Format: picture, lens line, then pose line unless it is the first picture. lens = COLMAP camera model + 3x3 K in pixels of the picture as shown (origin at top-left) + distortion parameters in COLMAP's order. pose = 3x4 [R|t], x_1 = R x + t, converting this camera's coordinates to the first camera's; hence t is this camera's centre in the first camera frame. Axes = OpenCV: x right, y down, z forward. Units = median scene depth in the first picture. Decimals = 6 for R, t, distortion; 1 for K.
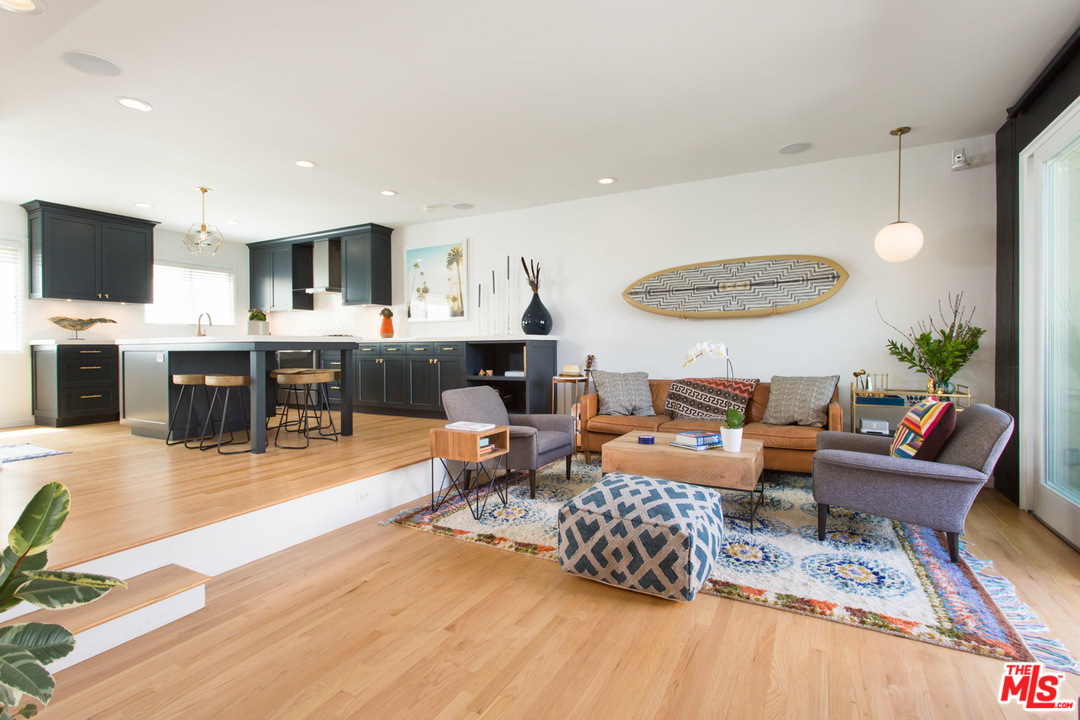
lens RADIAL K [[513.1, 0, 536.4], [0, 513.1, 349.2], [0, 0, 1]] dist [-0.007529, 0.005318]
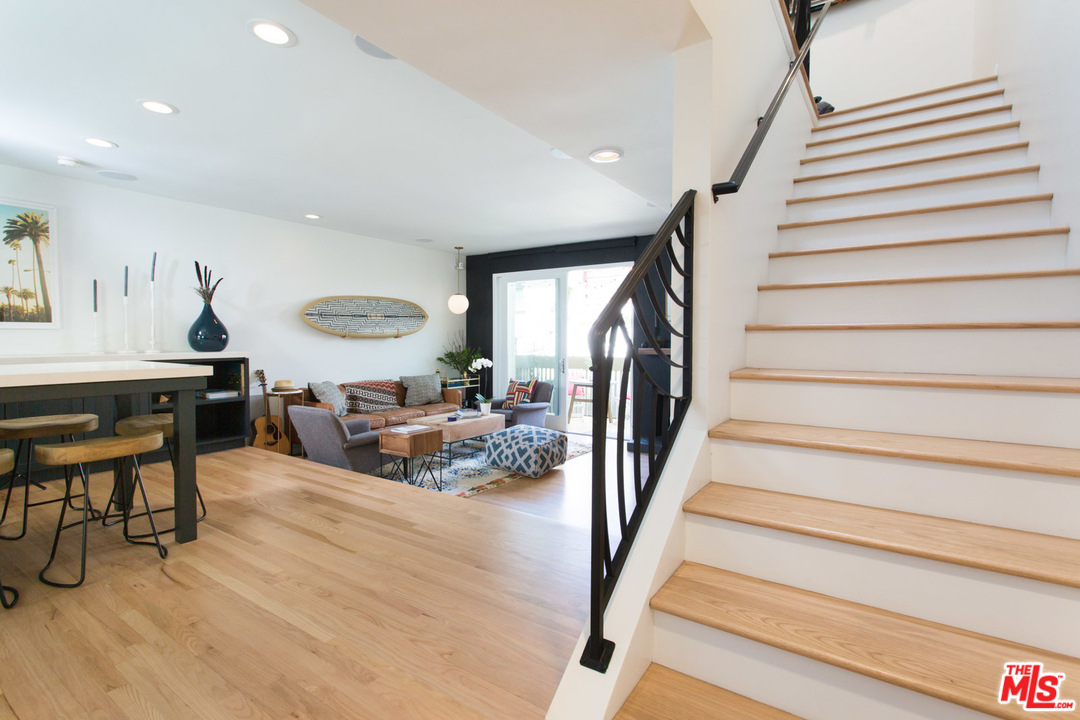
lens RADIAL K [[513.1, 0, 542.5], [0, 513.1, 351.1], [0, 0, 1]] dist [-0.007529, 0.005318]
pose [[0.091535, -0.018497, 0.995630, -1.217917], [0.001051, 0.999829, 0.018478, -0.061885], [-0.995801, -0.000645, 0.091539, 0.485622]]
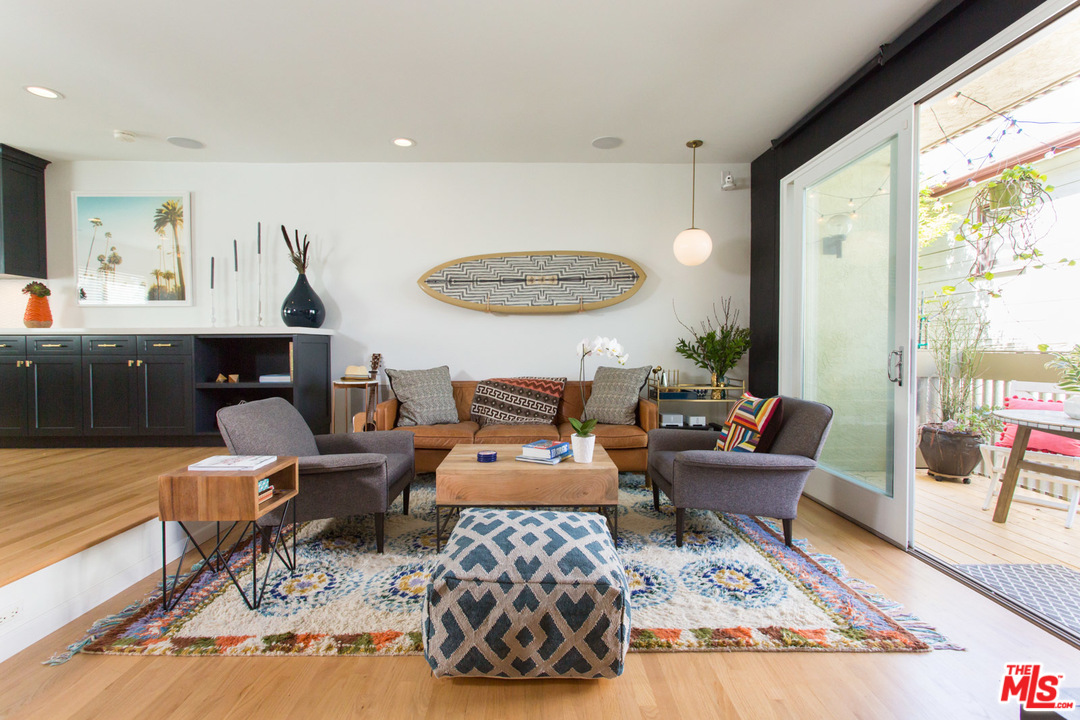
lens RADIAL K [[513.1, 0, 550.0], [0, 513.1, 355.3], [0, 0, 1]] dist [-0.007529, 0.005318]
pose [[0.869934, -0.004919, 0.493144, -0.083273], [-0.001965, 0.999908, 0.013439, 0.003661], [-0.493165, -0.012660, 0.869844, 0.202286]]
